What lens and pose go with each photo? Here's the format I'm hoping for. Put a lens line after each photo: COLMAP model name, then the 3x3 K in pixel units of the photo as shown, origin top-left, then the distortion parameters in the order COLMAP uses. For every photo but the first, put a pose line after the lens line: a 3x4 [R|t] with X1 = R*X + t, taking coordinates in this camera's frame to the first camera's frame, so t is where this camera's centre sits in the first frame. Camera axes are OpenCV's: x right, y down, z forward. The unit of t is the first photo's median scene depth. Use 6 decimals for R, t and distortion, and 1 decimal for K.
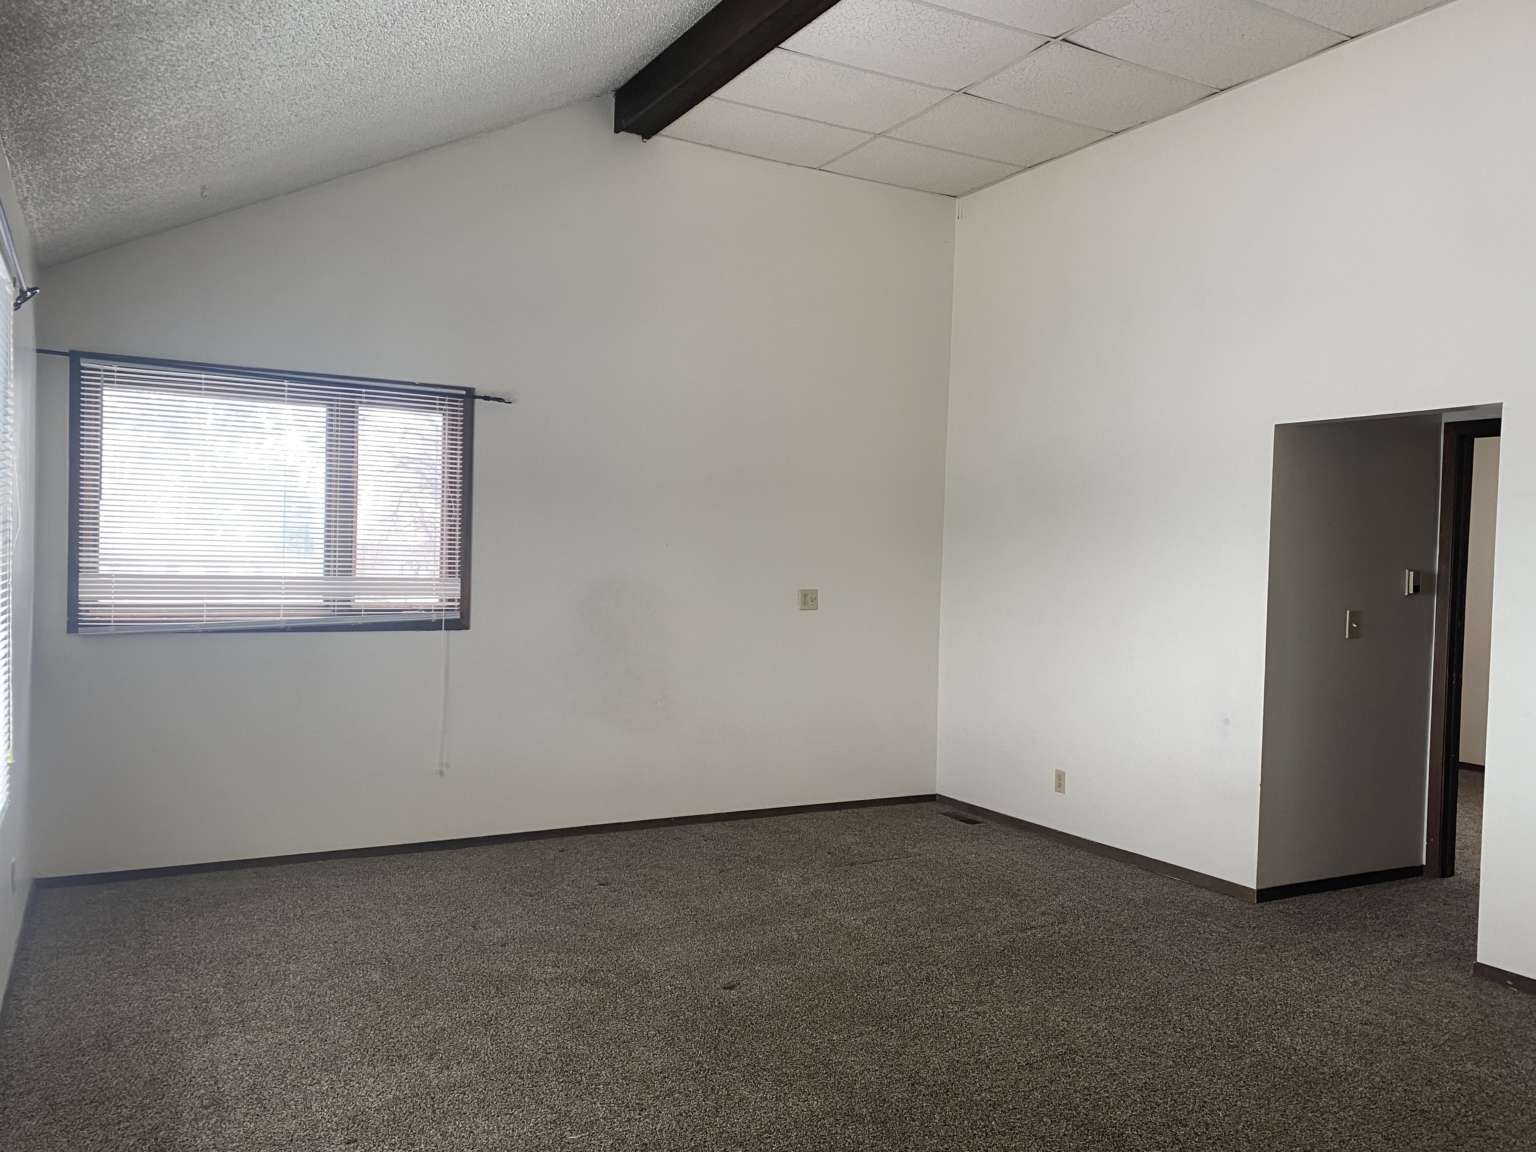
lens RADIAL K [[1176.8, 0, 767.9], [0, 1176.8, 586.4], [0, 0, 1]] dist [0.056088, -0.069664]
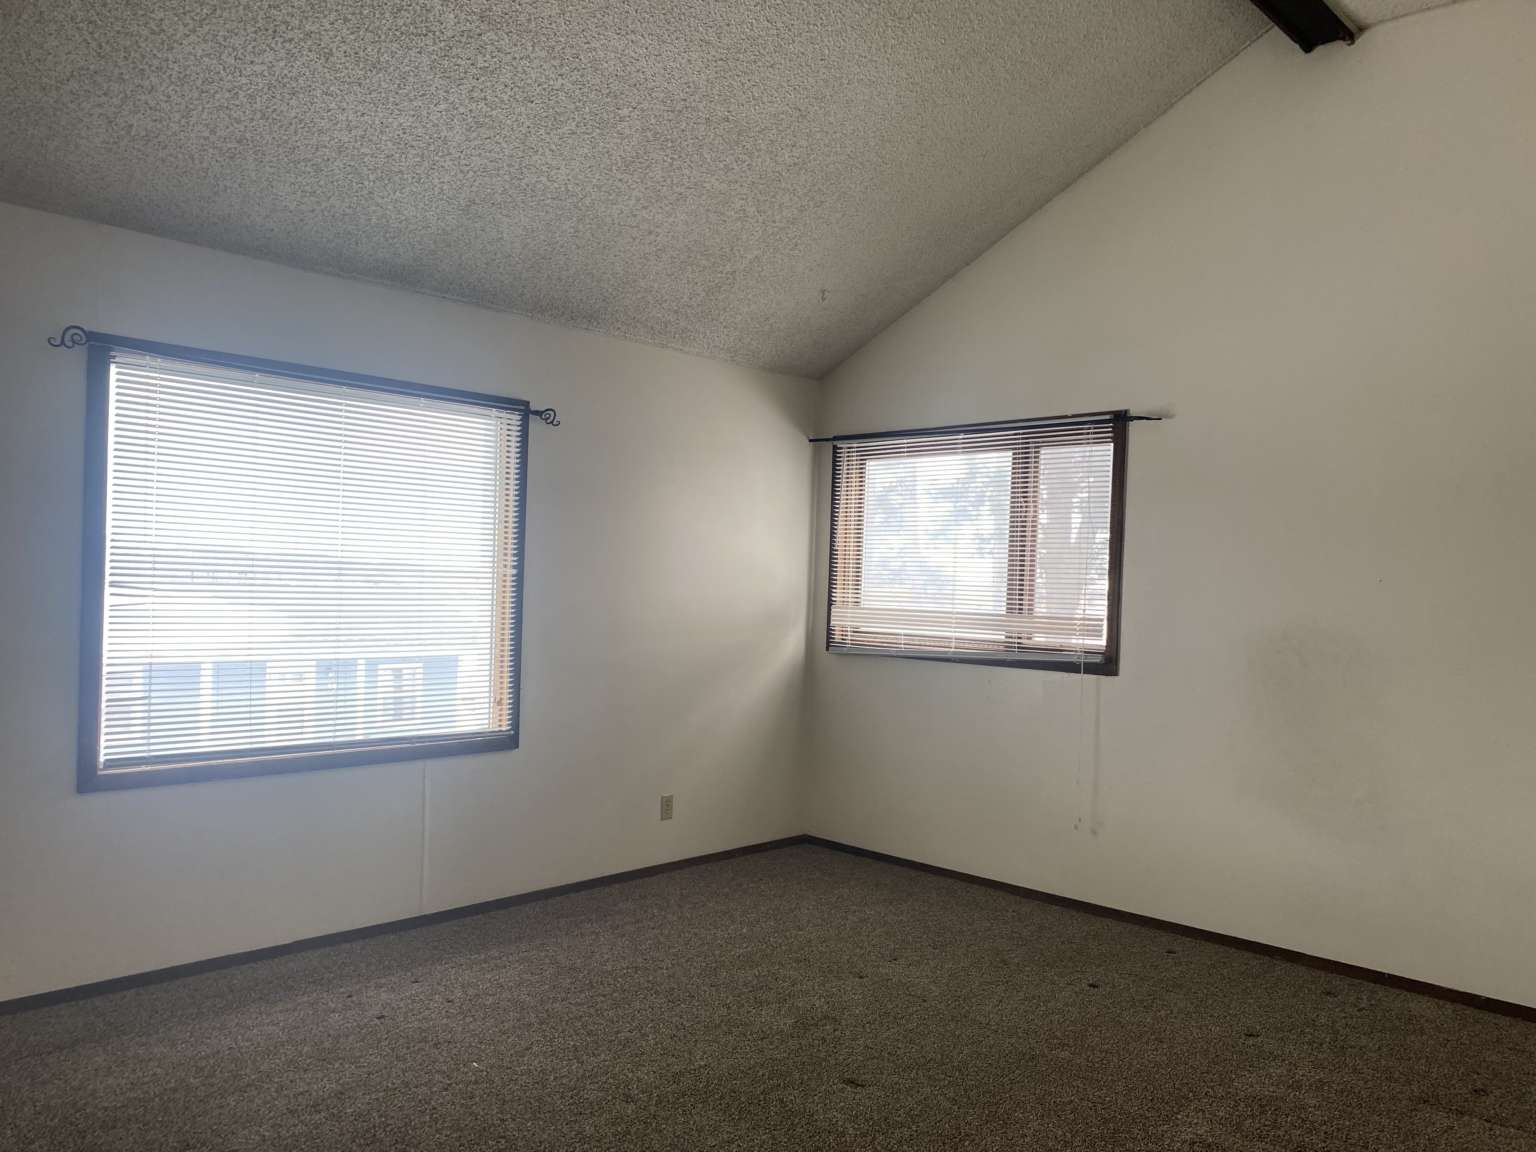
lens RADIAL K [[1176.8, 0, 767.9], [0, 1176.8, 586.4], [0, 0, 1]] dist [0.056088, -0.069664]
pose [[0.281124, -0.015241, -0.959551, 0.564914], [-0.050673, 0.998243, -0.030702, 0.010106], [0.958333, 0.057254, 0.279857, 0.507138]]
